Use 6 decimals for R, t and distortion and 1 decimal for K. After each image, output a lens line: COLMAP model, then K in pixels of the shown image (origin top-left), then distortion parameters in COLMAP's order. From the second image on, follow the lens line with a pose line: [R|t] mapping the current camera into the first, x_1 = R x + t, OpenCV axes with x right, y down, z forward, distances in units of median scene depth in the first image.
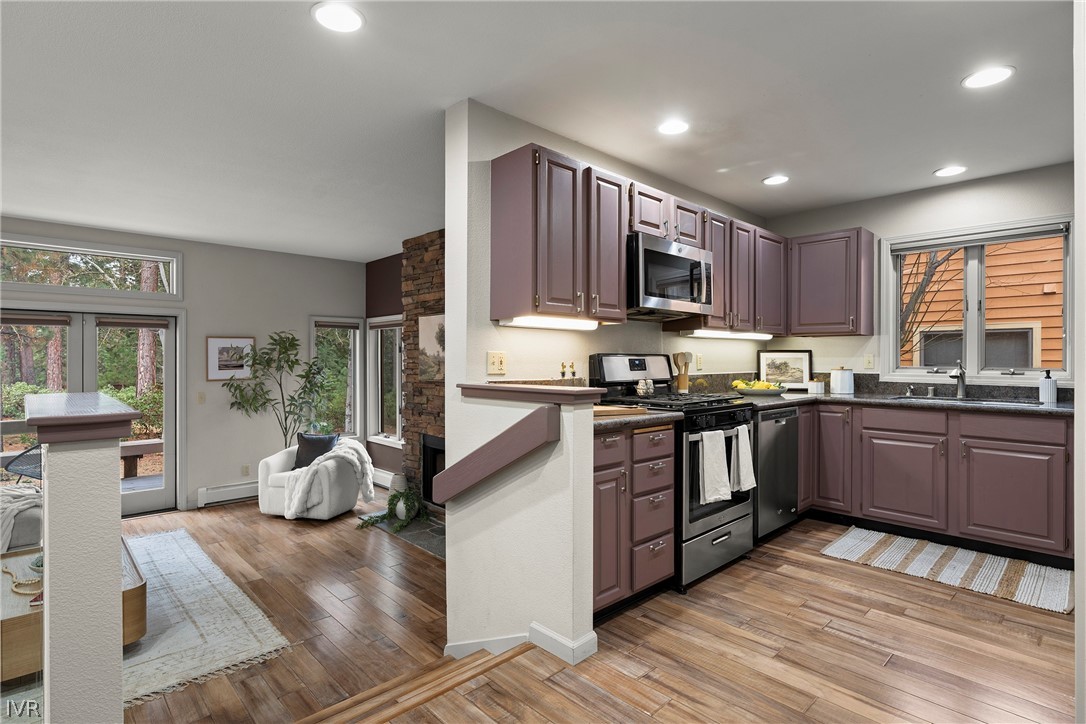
lens RADIAL K [[545.3, 0, 544.3], [0, 545.3, 358.4], [0, 0, 1]] dist [-0.000945, -0.000965]
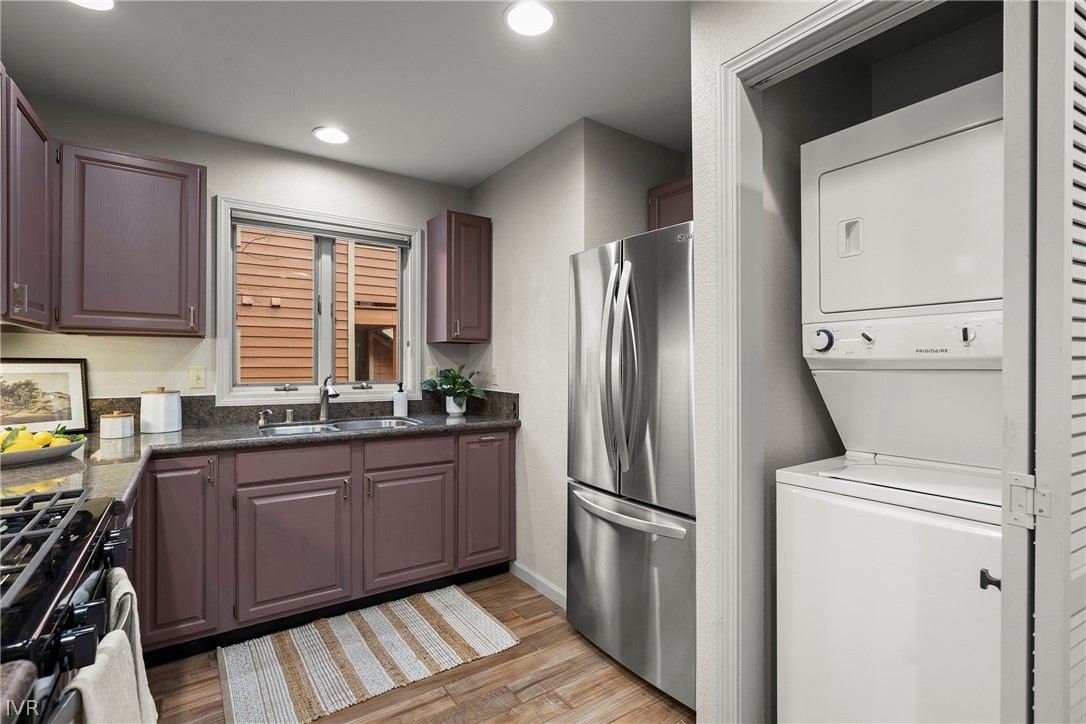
lens RADIAL K [[508.7, 0, 543.0], [0, 508.7, 365.9], [0, 0, 1]] dist [-0.004603, -0.000384]
pose [[0.158472, -0.006869, 0.987340, 0.064923], [-0.000950, 0.999974, 0.007109, -0.015254], [-0.987363, -0.002065, 0.158461, 0.568683]]
